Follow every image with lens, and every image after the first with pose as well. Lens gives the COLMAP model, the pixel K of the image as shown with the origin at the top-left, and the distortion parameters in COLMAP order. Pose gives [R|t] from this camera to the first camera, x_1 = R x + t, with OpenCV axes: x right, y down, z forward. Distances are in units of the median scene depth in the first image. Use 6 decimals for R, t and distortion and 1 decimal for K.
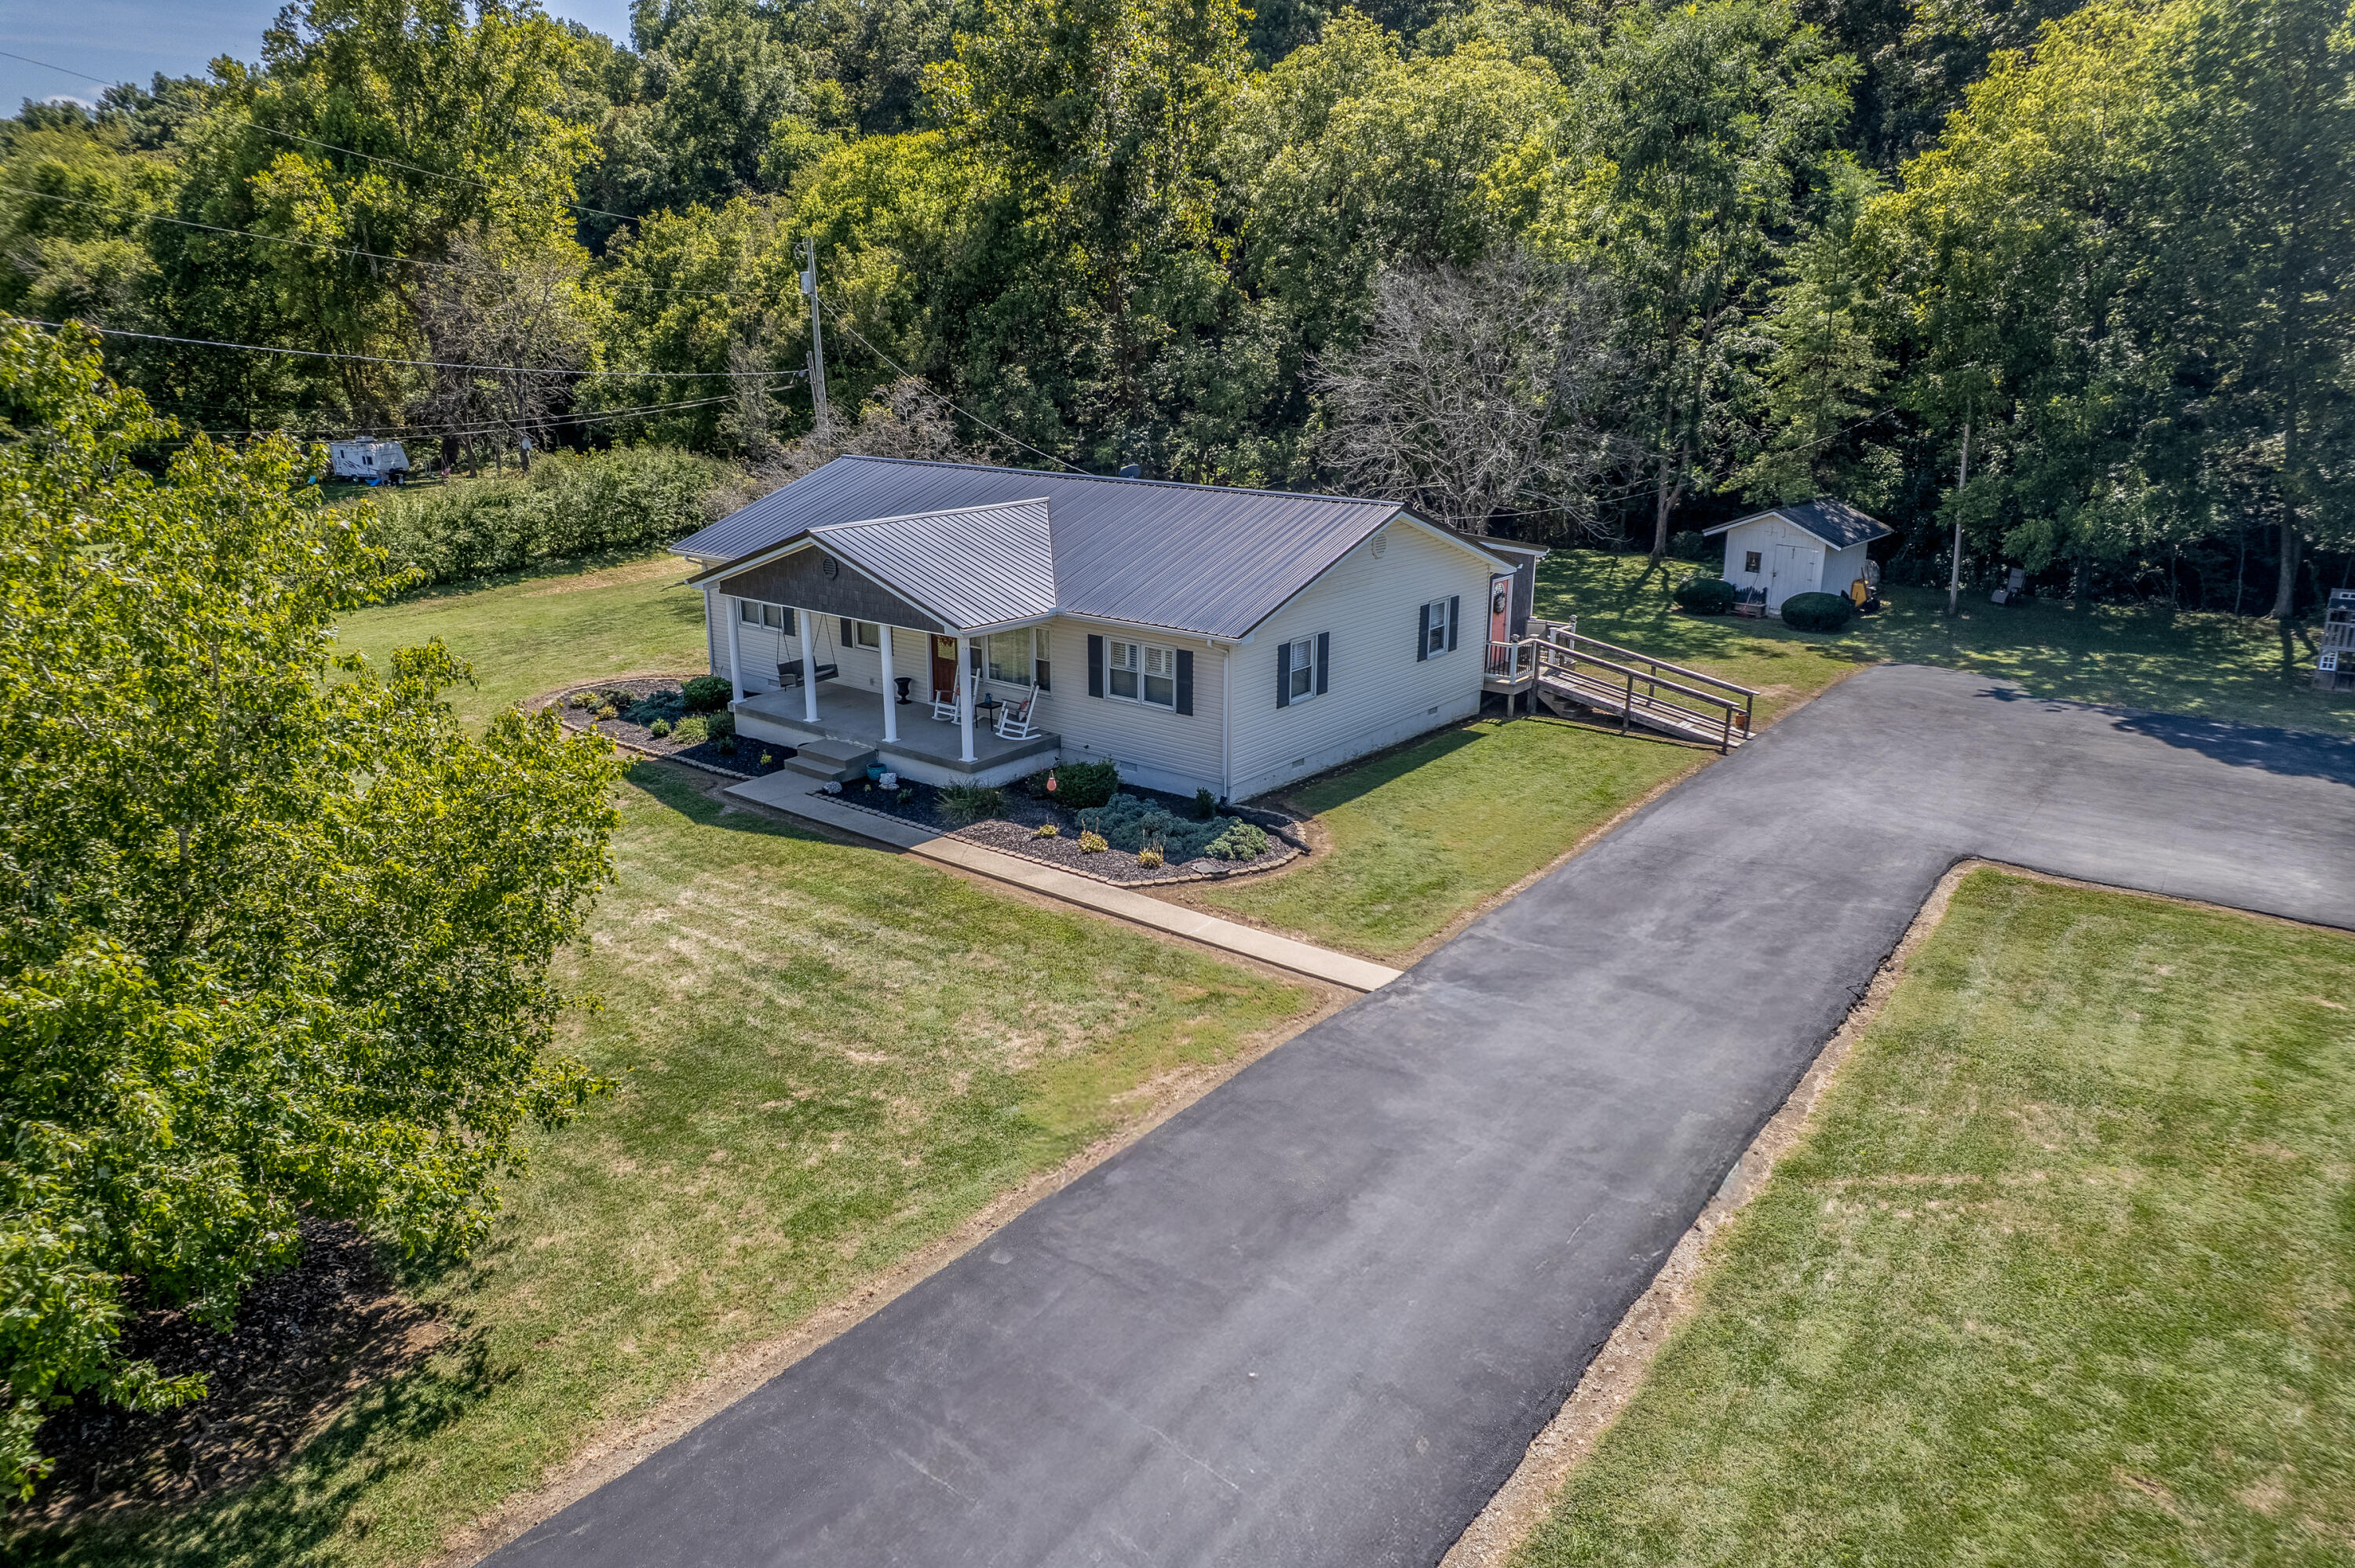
lens RADIAL K [[1517.9, 0, 1177.5], [0, 1517.9, 784.0], [0, 0, 1]] dist [-0.053875, 0.000181]
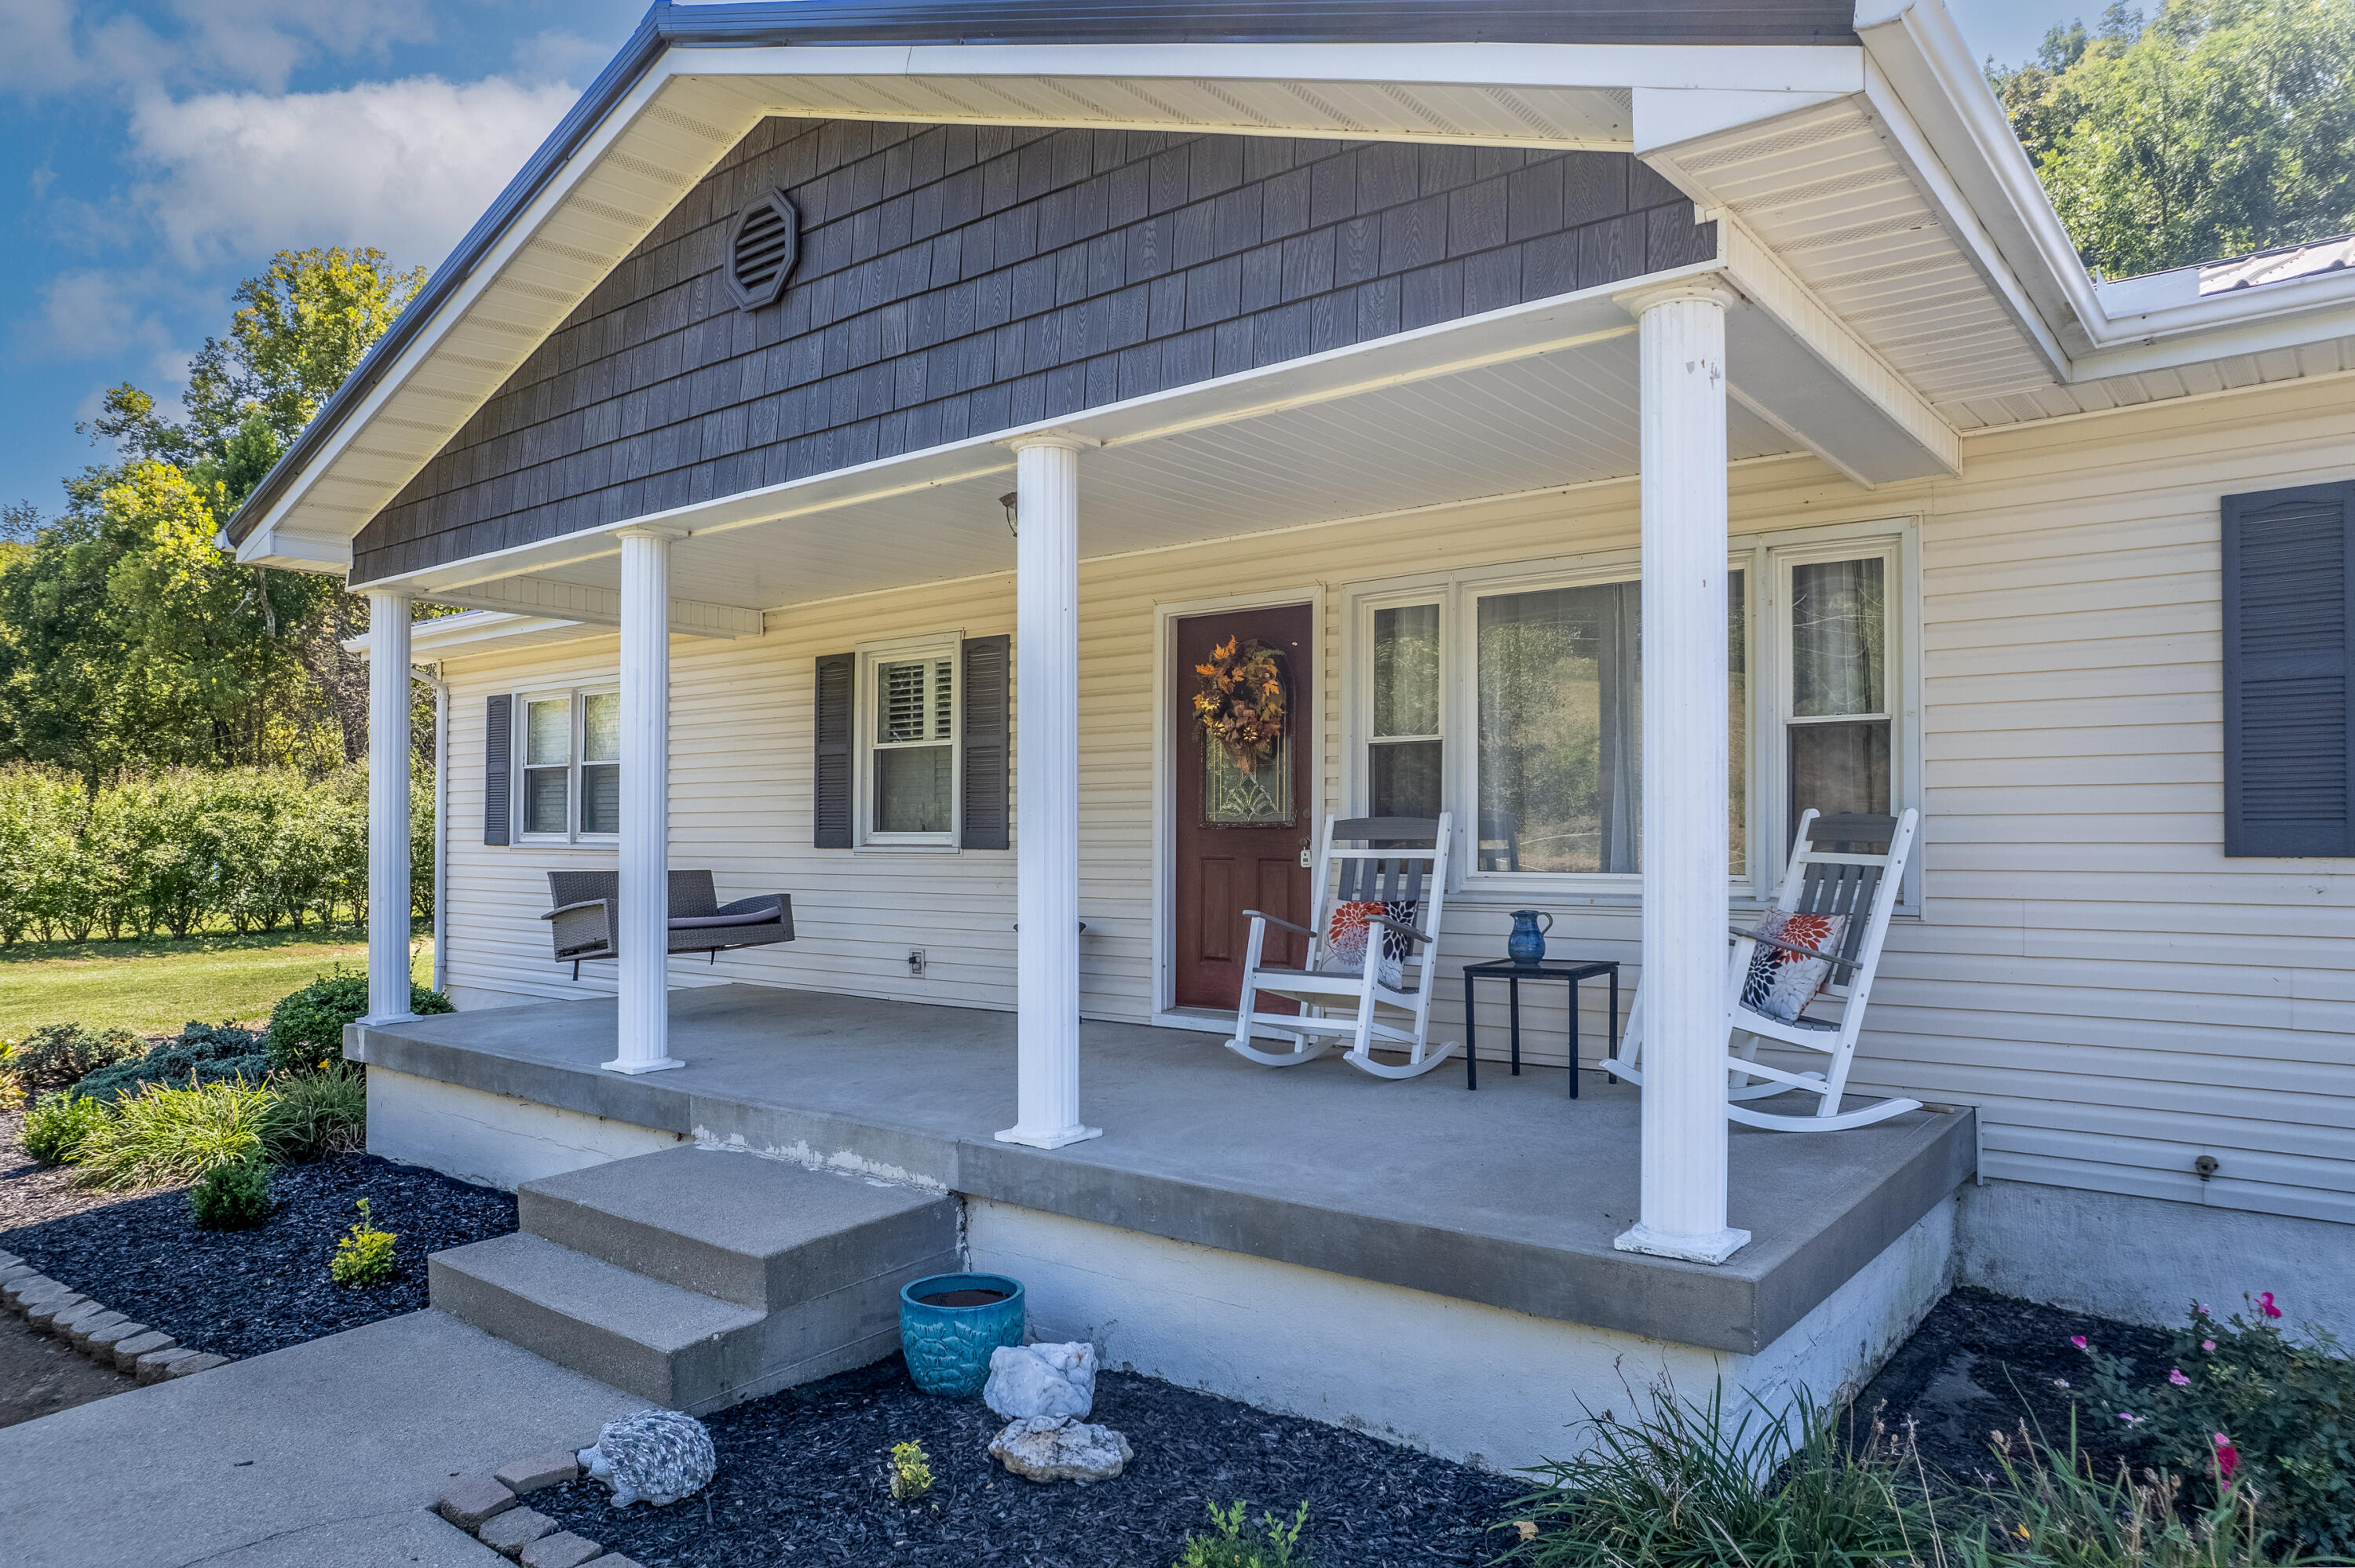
lens RADIAL K [[1523.6, 0, 1170.4], [0, 1523.6, 827.9], [0, 0, 1]] dist [-0.064657, 0.062184]
pose [[0.999977, -0.002064, -0.006441, -0.181806], [0.000020, 0.953210, -0.302308, -0.010783], [0.006764, 0.302301, 0.953188, 0.862983]]
